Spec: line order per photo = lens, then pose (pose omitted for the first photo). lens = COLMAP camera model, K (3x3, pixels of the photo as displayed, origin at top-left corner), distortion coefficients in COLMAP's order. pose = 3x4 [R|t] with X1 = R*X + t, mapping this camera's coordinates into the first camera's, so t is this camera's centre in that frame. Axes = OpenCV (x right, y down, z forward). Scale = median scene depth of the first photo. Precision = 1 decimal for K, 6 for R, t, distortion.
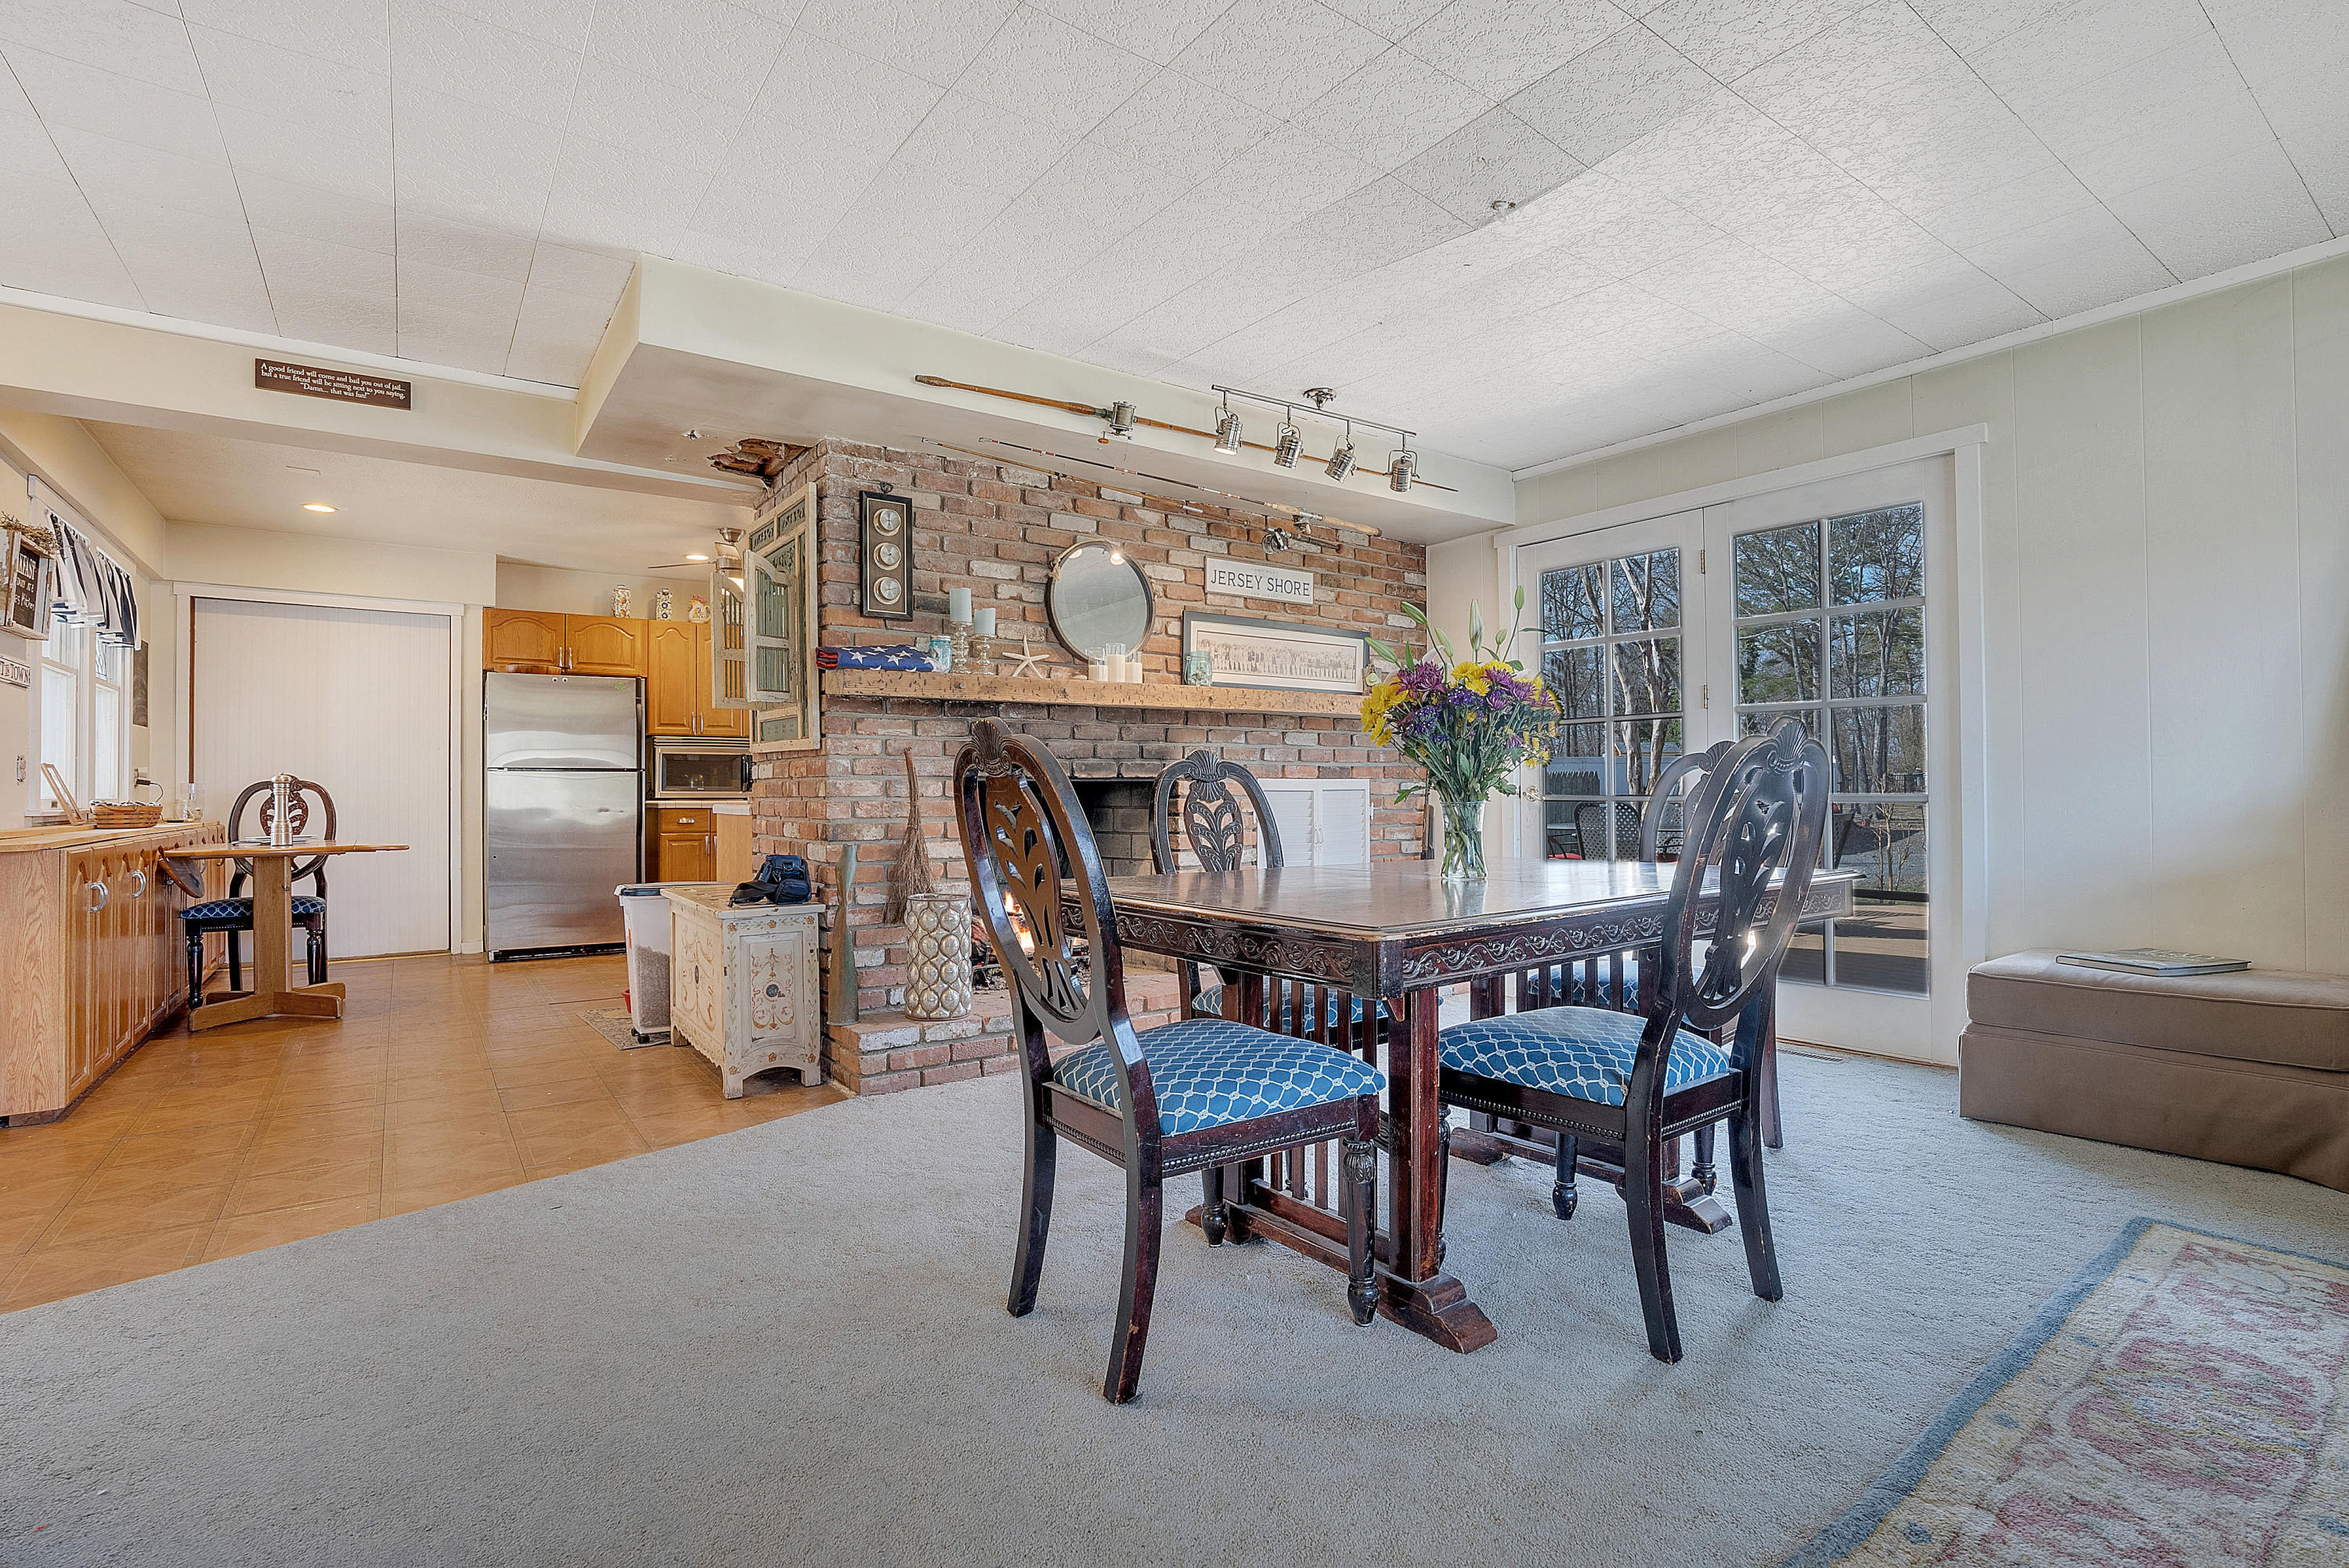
lens RADIAL K [[1100.7, 0, 1180.7], [0, 1100.7, 784.7], [0, 0, 1]] dist [-0.057889, 0.018698]
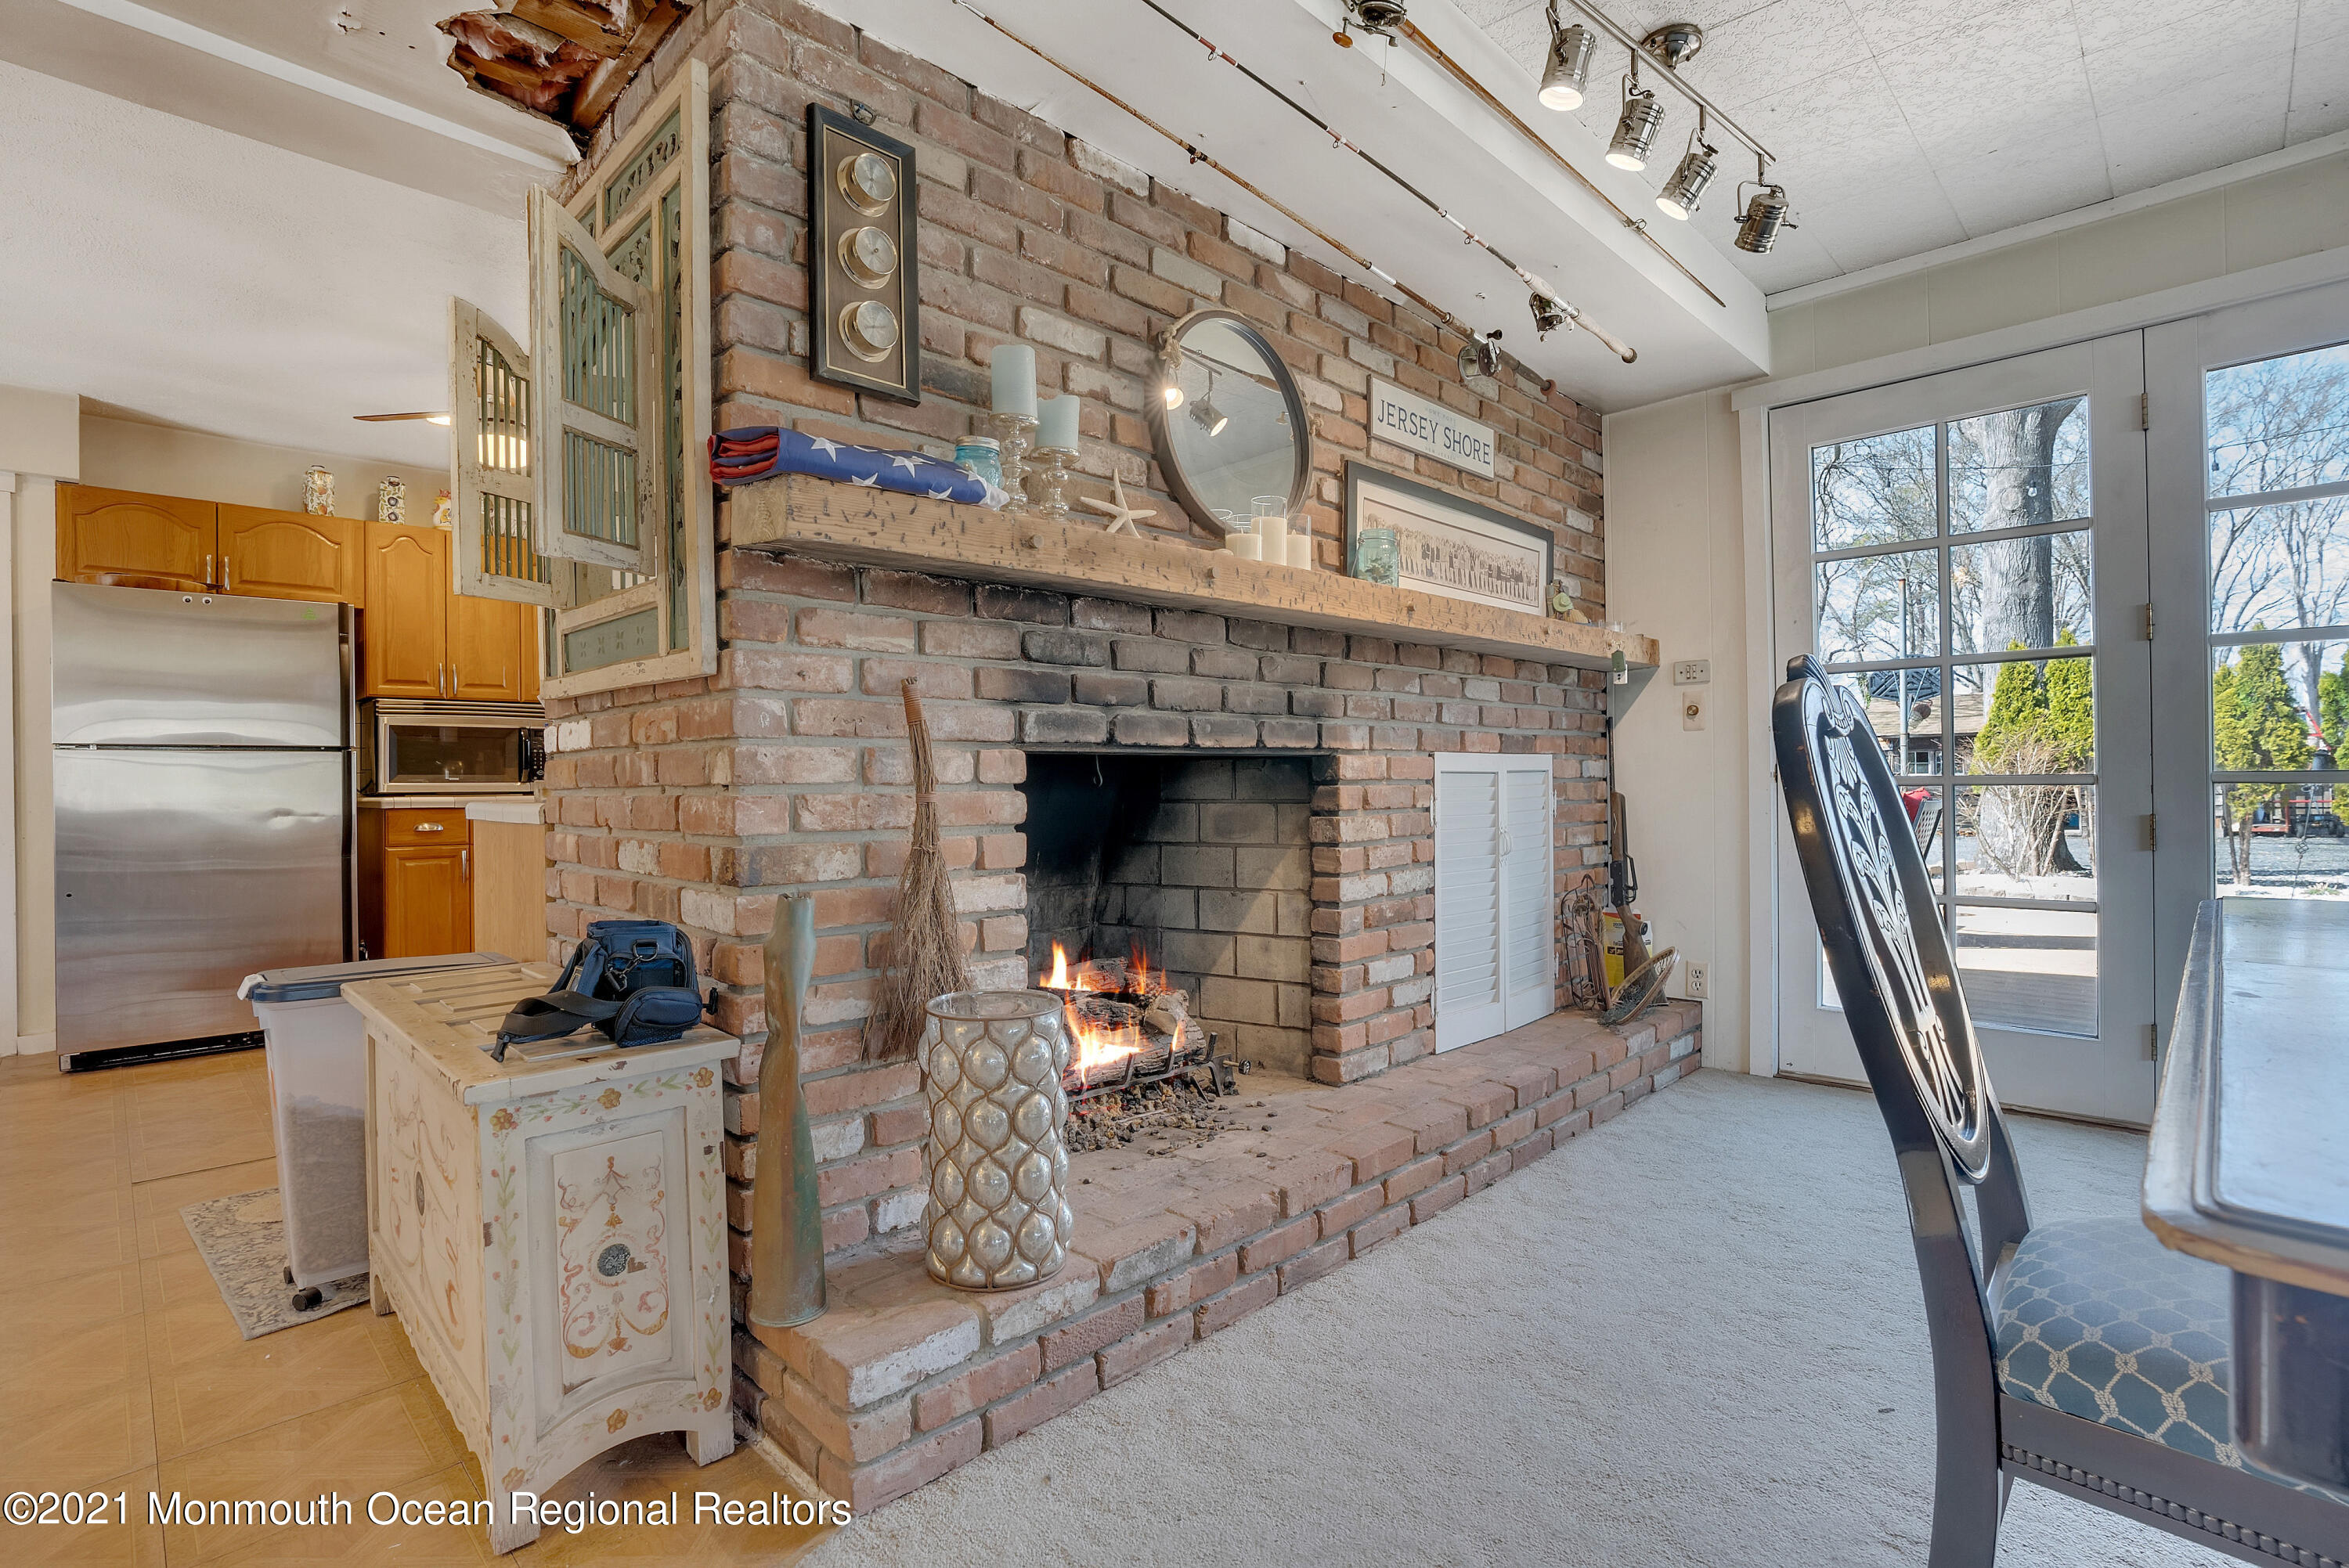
lens RADIAL K [[1100.7, 0, 1183.0], [0, 1100.7, 780.4], [0, 0, 1]] dist [-0.057889, 0.018698]
pose [[0.985564, -0.006947, 0.169158, -0.203697], [0.006151, 0.999967, 0.005230, 0.007533], [-0.169189, -0.004114, 0.985575, 0.500320]]
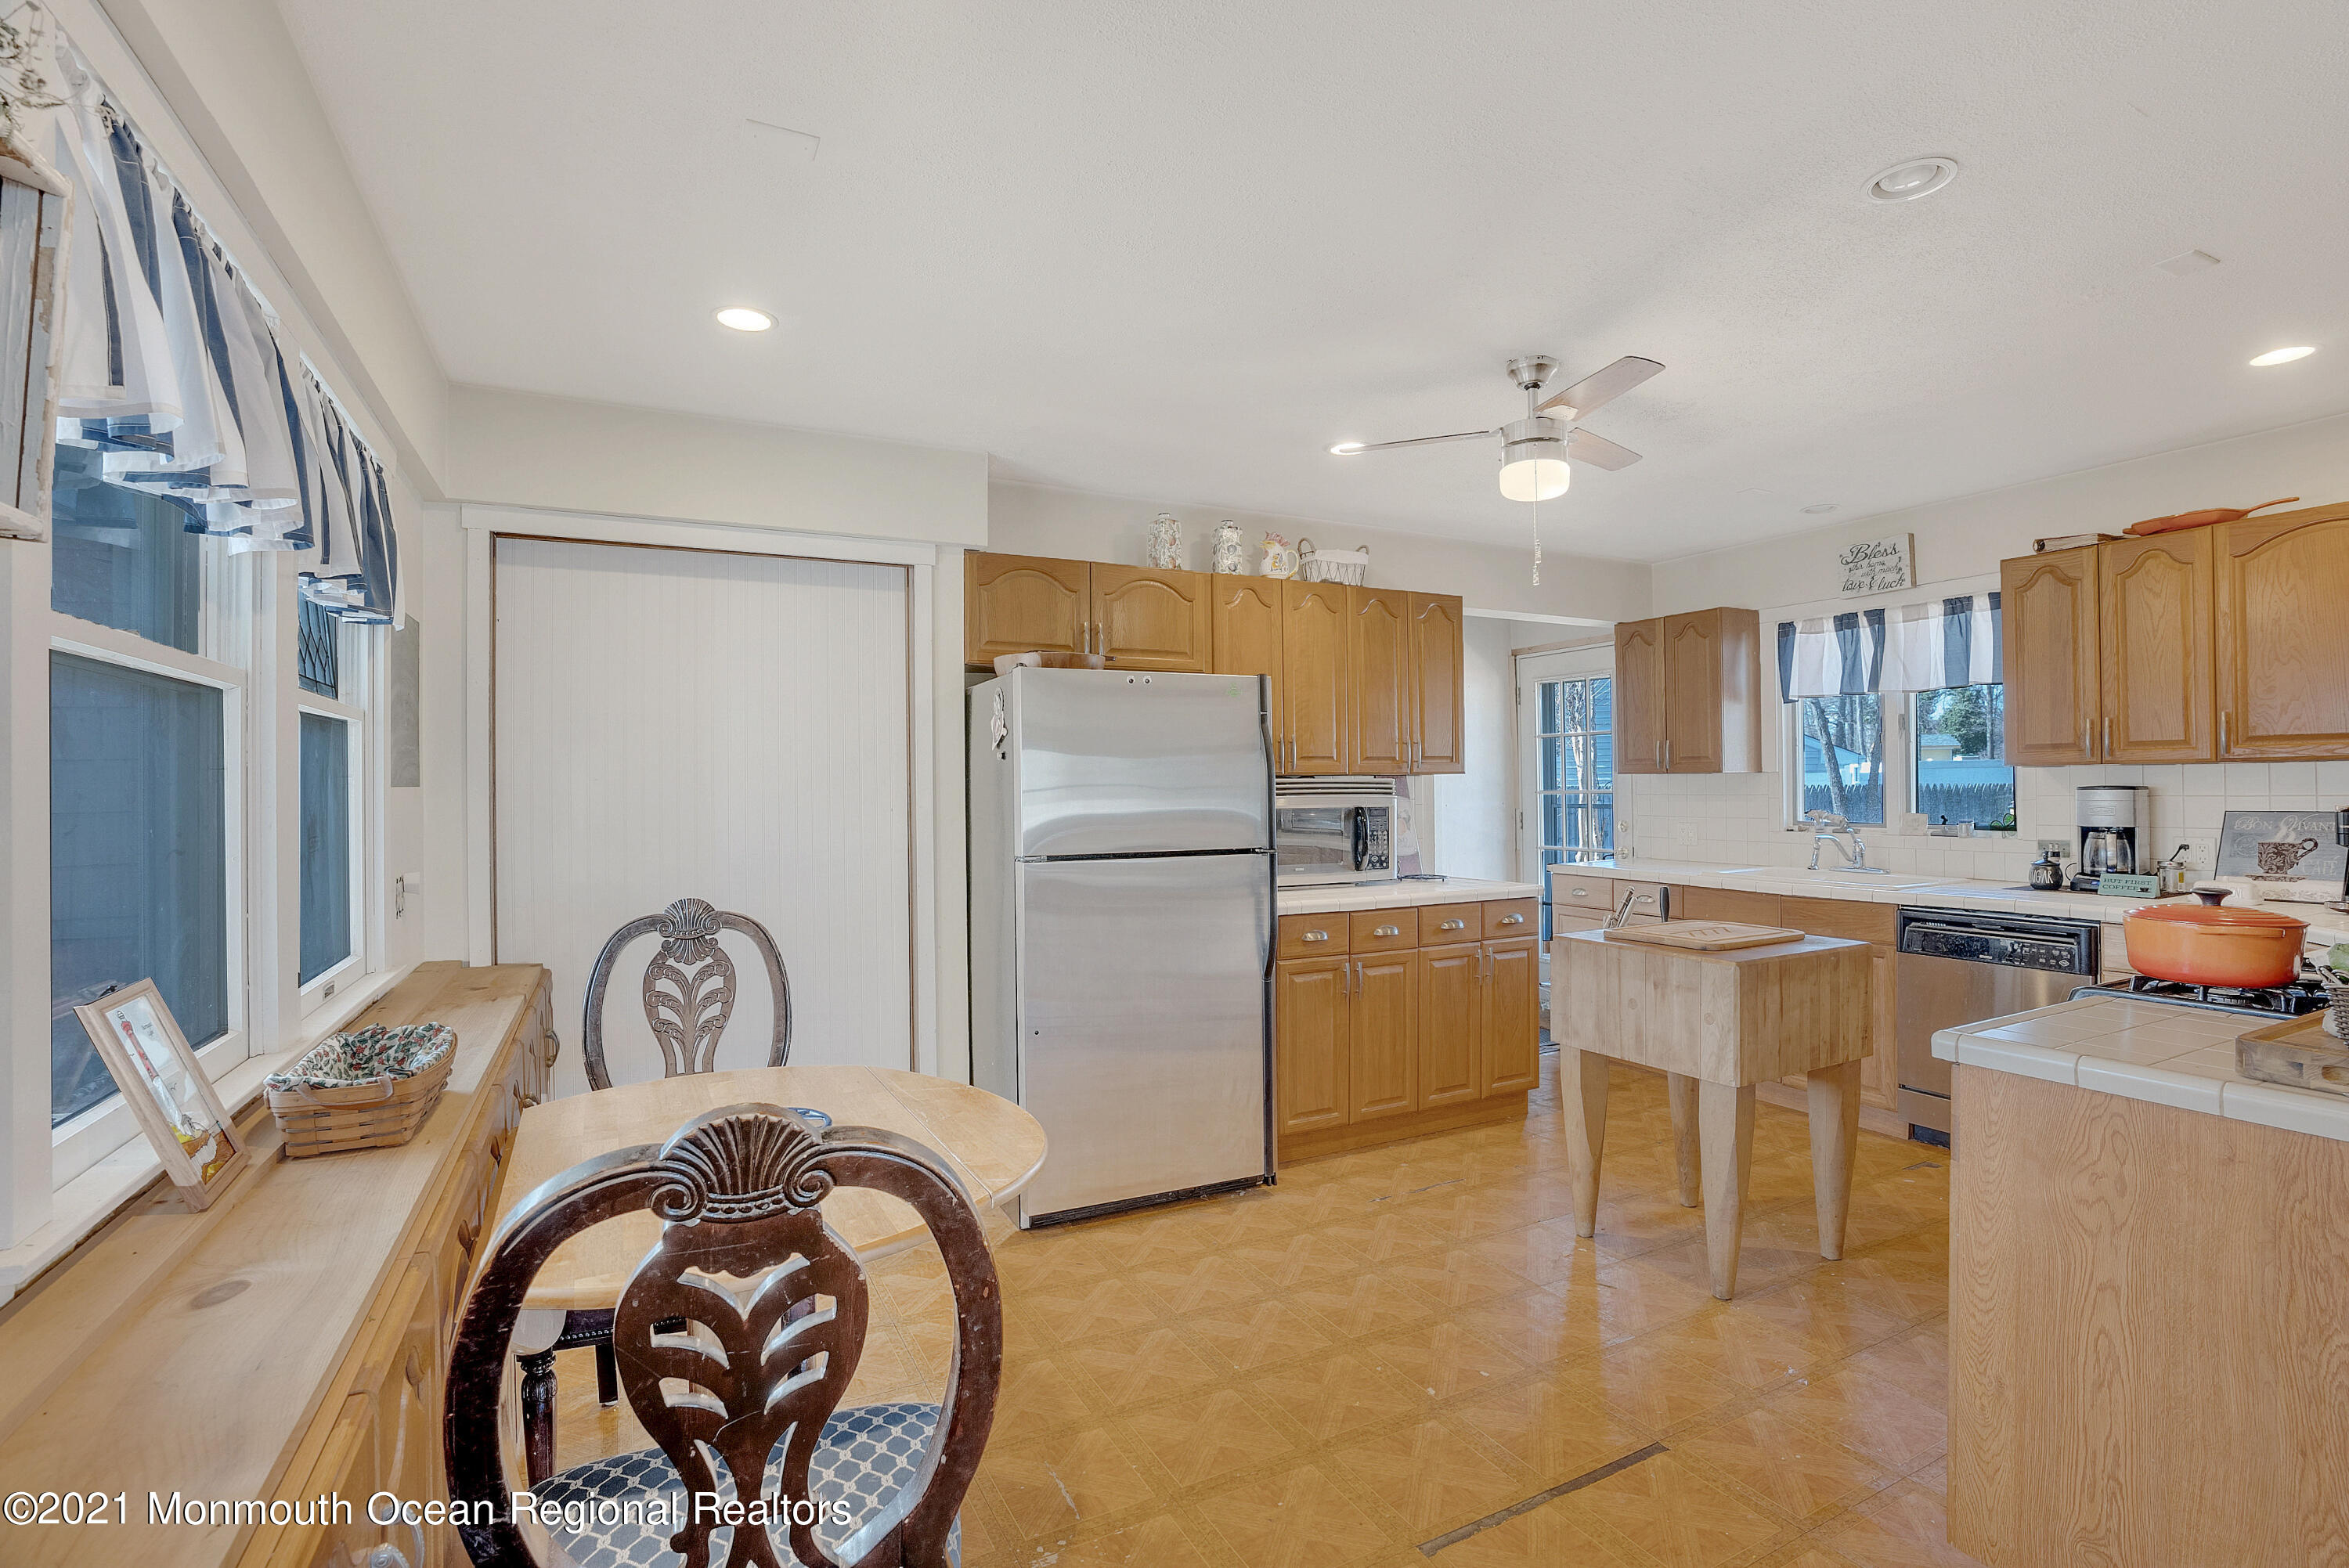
lens RADIAL K [[1100.7, 0, 1173.0], [0, 1100.7, 785.5], [0, 0, 1]] dist [-0.057889, 0.018698]
pose [[0.986703, -0.003417, -0.162495, -0.743753], [0.003968, 0.999987, 0.003067, -0.075696], [0.162482, -0.003671, 0.986705, 0.765130]]
